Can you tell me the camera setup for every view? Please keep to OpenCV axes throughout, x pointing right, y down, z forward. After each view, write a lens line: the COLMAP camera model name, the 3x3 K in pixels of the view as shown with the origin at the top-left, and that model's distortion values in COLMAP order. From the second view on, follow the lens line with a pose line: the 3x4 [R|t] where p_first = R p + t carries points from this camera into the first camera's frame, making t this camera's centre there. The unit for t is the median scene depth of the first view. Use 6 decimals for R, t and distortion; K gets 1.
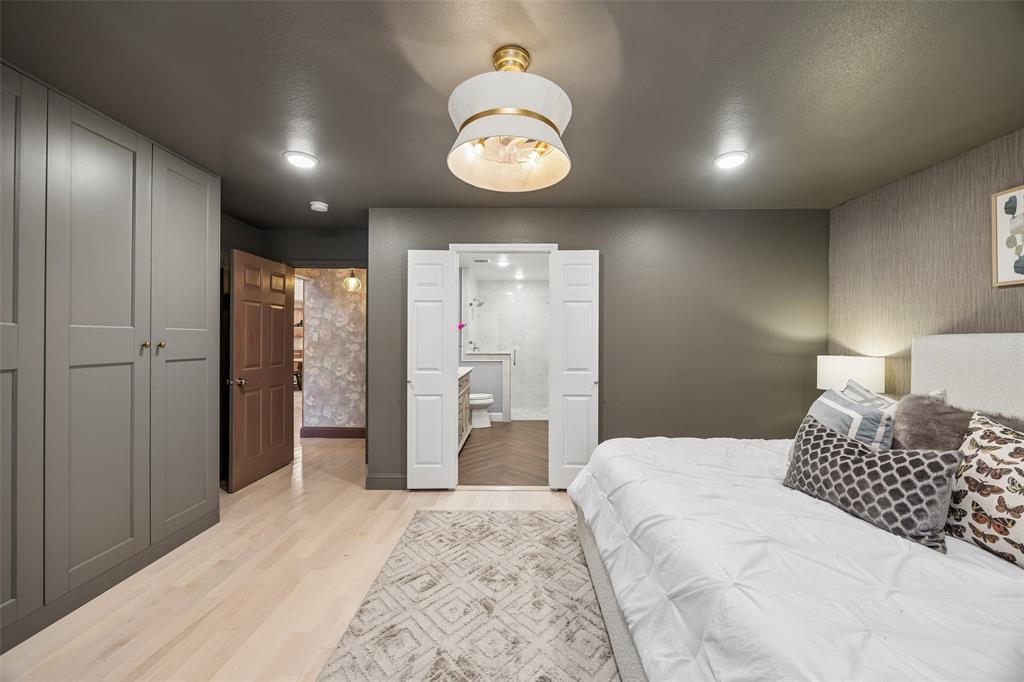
lens RADIAL K [[395.7, 0, 512.5], [0, 395.7, 339.5], [0, 0, 1]] dist [-0.007981, -0.000278]
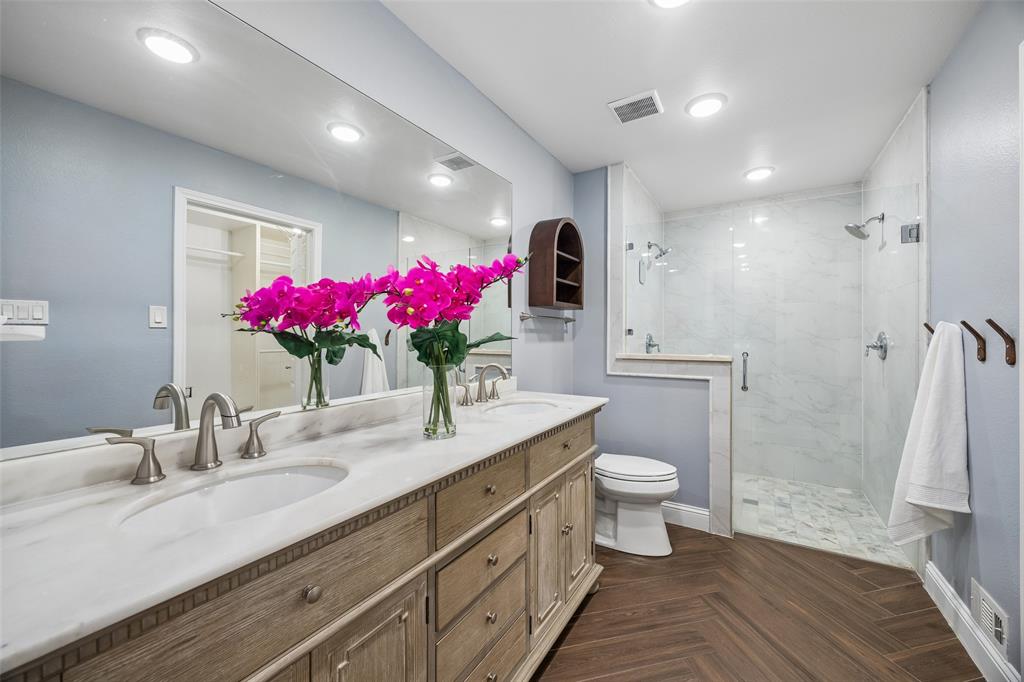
lens RADIAL K [[395.7, 0, 510.6], [0, 395.7, 339.1], [0, 0, 1]] dist [-0.007981, -0.000278]
pose [[0.854485, 0.000561, -0.519475, 0.009989], [-0.000334, 1.000000, 0.000530, 0.015018], [0.519476, -0.000280, 0.854485, 0.561996]]
